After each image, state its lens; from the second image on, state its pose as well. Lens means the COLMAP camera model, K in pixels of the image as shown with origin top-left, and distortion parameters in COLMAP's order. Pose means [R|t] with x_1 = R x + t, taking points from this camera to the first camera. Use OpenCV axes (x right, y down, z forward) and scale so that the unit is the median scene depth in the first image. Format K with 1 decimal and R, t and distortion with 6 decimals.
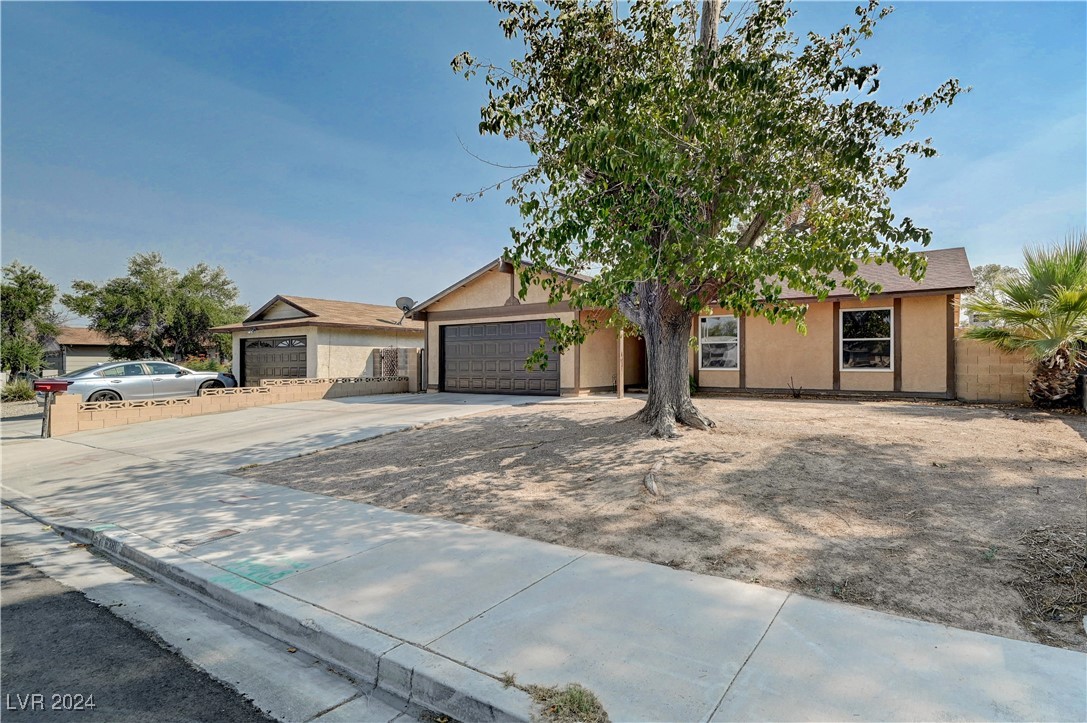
lens RADIAL K [[539.2, 0, 625.8], [0, 539.2, 355.6], [0, 0, 1]] dist [0.001034, -0.000345]
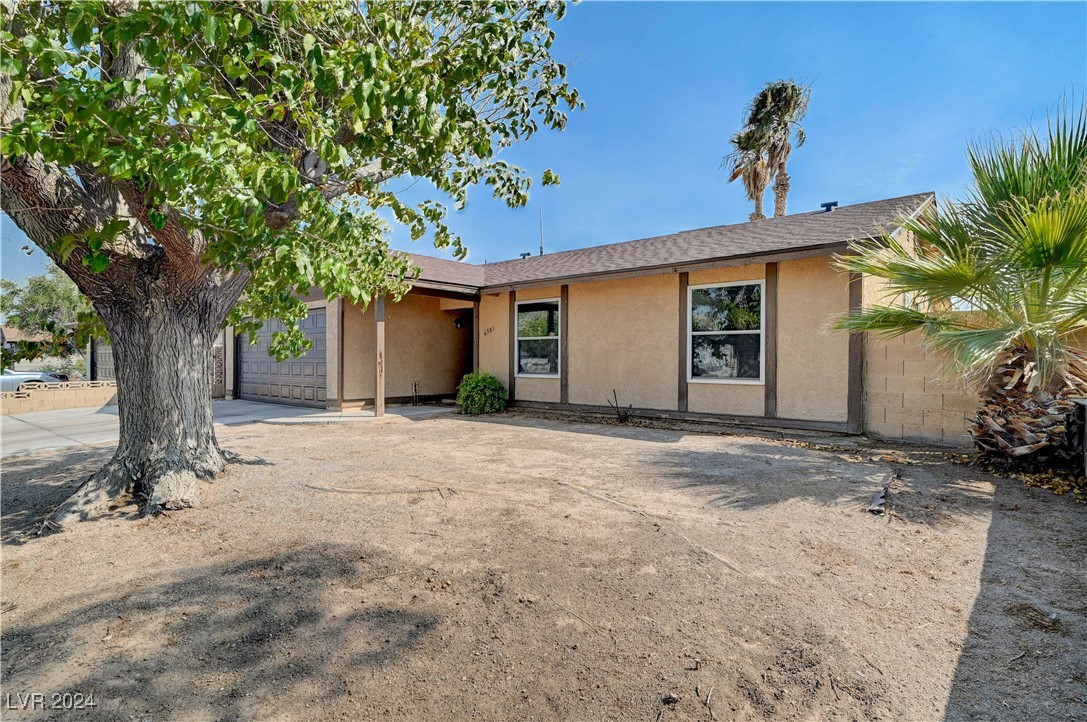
lens RADIAL K [[553.0, 0, 545.0], [0, 553.0, 368.8], [0, 0, 1]] dist [0.018059, -0.000554]
pose [[0.987593, 0.007578, -0.156851, 0.331544], [-0.003140, 0.999588, 0.028523, -0.005440], [0.157002, -0.027677, 0.987210, 0.322722]]
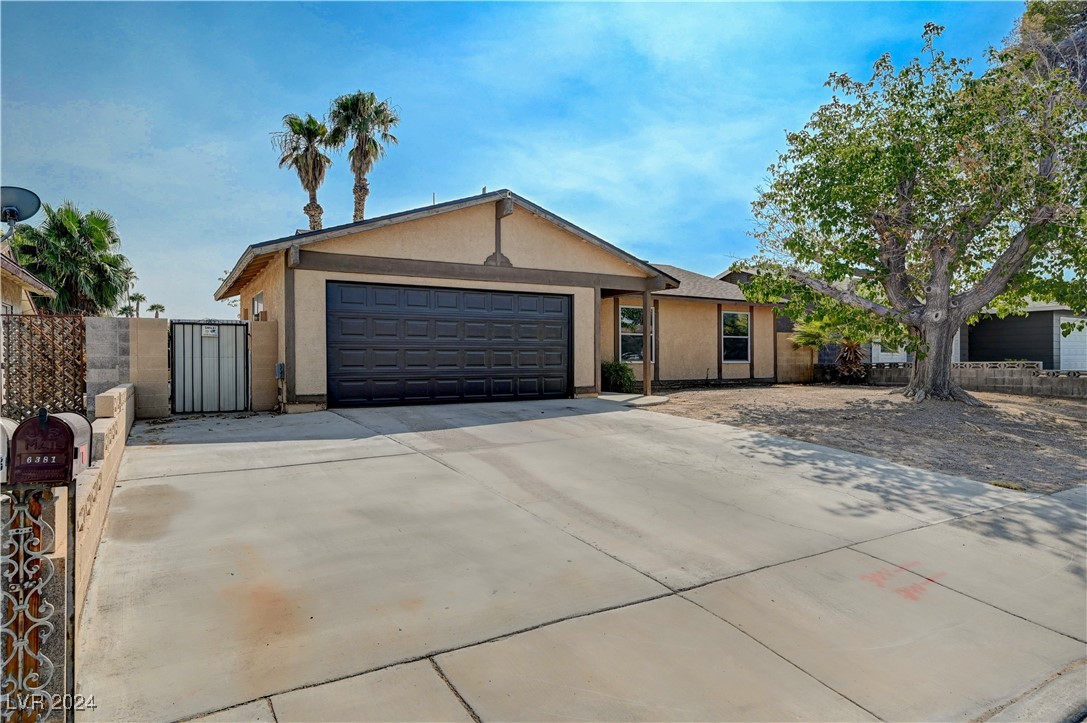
lens RADIAL K [[652.4, 0, 544.9], [0, 652.4, 360.4], [0, 0, 1]] dist [-0.000596, 0.000193]
pose [[0.458707, 0.001348, 0.888587, -1.051418], [-0.010440, 0.999938, 0.003872, 0.021331], [-0.888526, -0.011053, 0.458693, 0.685202]]
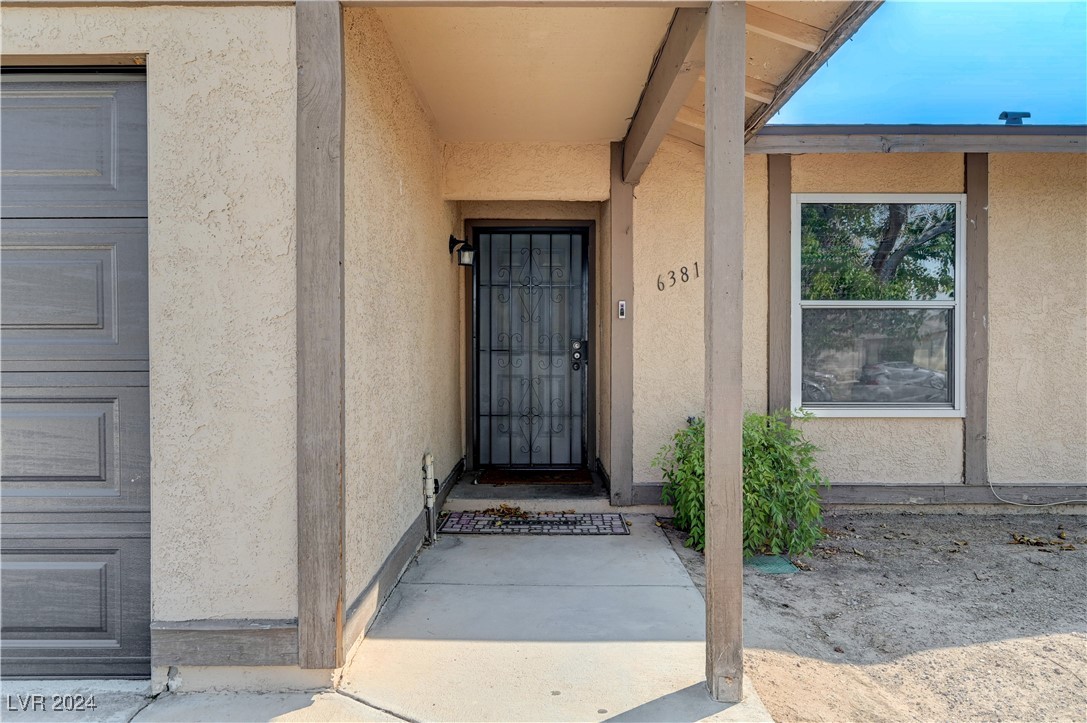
lens RADIAL K [[706.0, 0, 540.9], [0, 706.0, 357.6], [0, 0, 1]] dist [0.006056, 0.000741]
pose [[0.849391, -0.004691, 0.527744, -0.144985], [-0.013034, 0.999469, 0.029861, -0.008472], [-0.527604, -0.032242, 0.848879, 0.903886]]
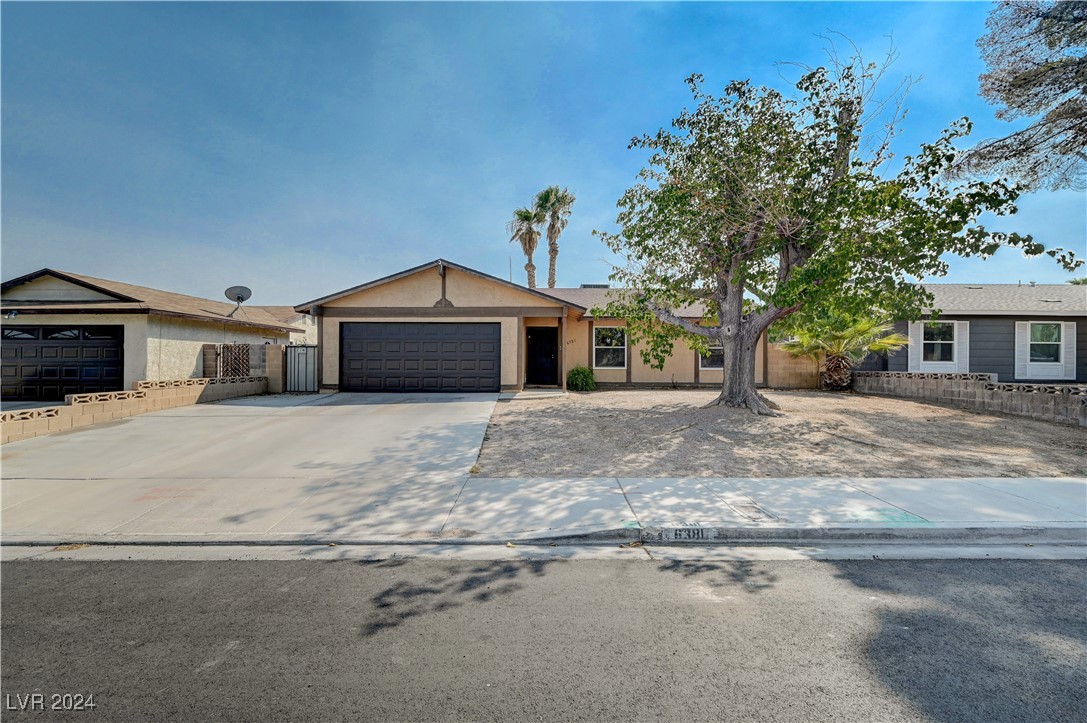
lens RADIAL K [[474.5, 0, 544.3], [0, 474.5, 359.7], [0, 0, 1]] dist [0.002799, 0.000242]
pose [[0.857991, 0.009149, 0.513583, -0.607242], [-0.013527, 0.999897, 0.004786, 0.001880], [-0.513486, -0.011053, 0.858027, 0.124559]]
